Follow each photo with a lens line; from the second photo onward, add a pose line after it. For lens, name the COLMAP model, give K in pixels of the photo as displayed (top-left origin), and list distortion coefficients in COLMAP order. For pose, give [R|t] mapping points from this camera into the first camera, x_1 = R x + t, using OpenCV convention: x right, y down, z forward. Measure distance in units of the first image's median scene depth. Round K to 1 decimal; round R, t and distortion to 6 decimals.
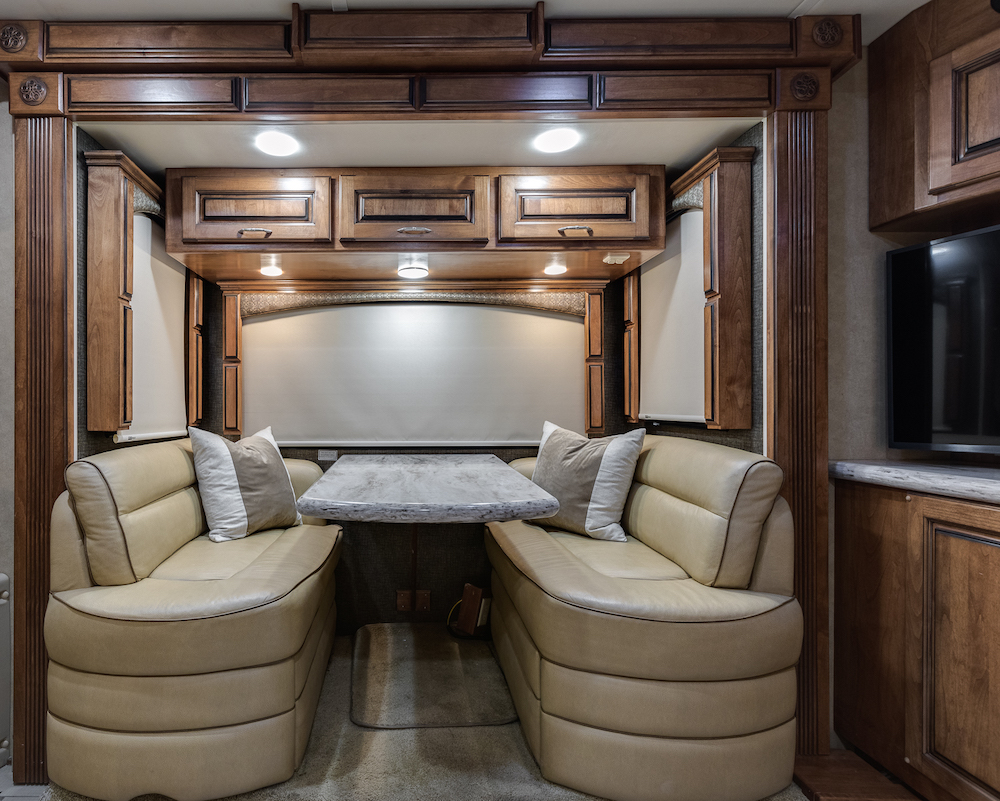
lens RADIAL K [[520.1, 0, 500.3], [0, 520.1, 404.9], [0, 0, 1]] dist [-0.000024, -0.000651]
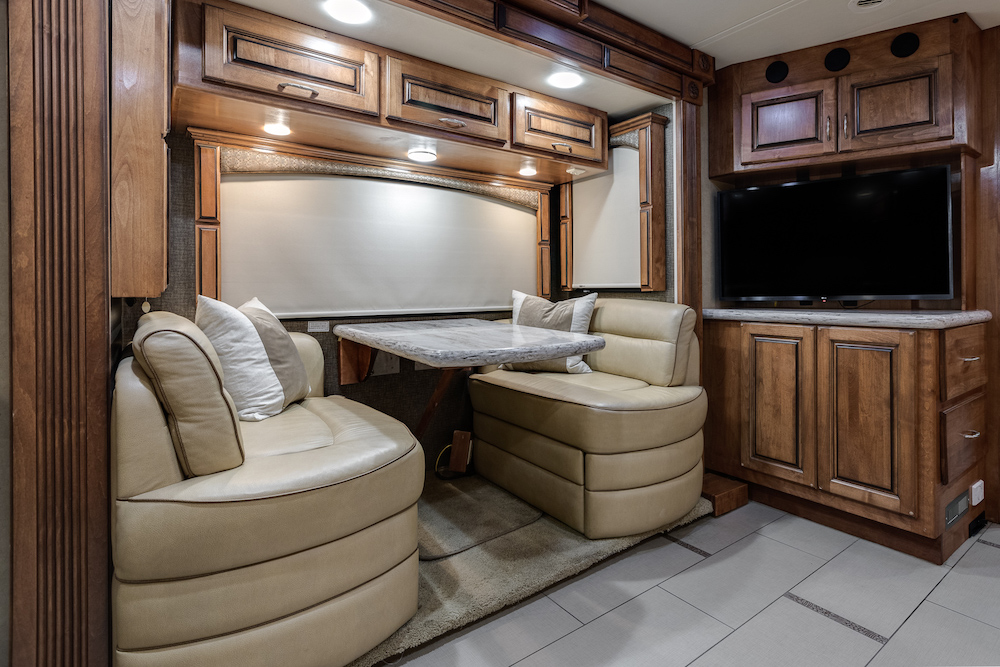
lens RADIAL K [[509.2, 0, 497.7], [0, 509.2, 296.8], [0, 0, 1]] dist [0.000883, -0.000627]
pose [[0.801465, -0.006313, 0.598008, -0.780631], [0.007699, 0.999970, 0.000238, 0.053069], [-0.597992, 0.004413, 0.801490, 0.038225]]
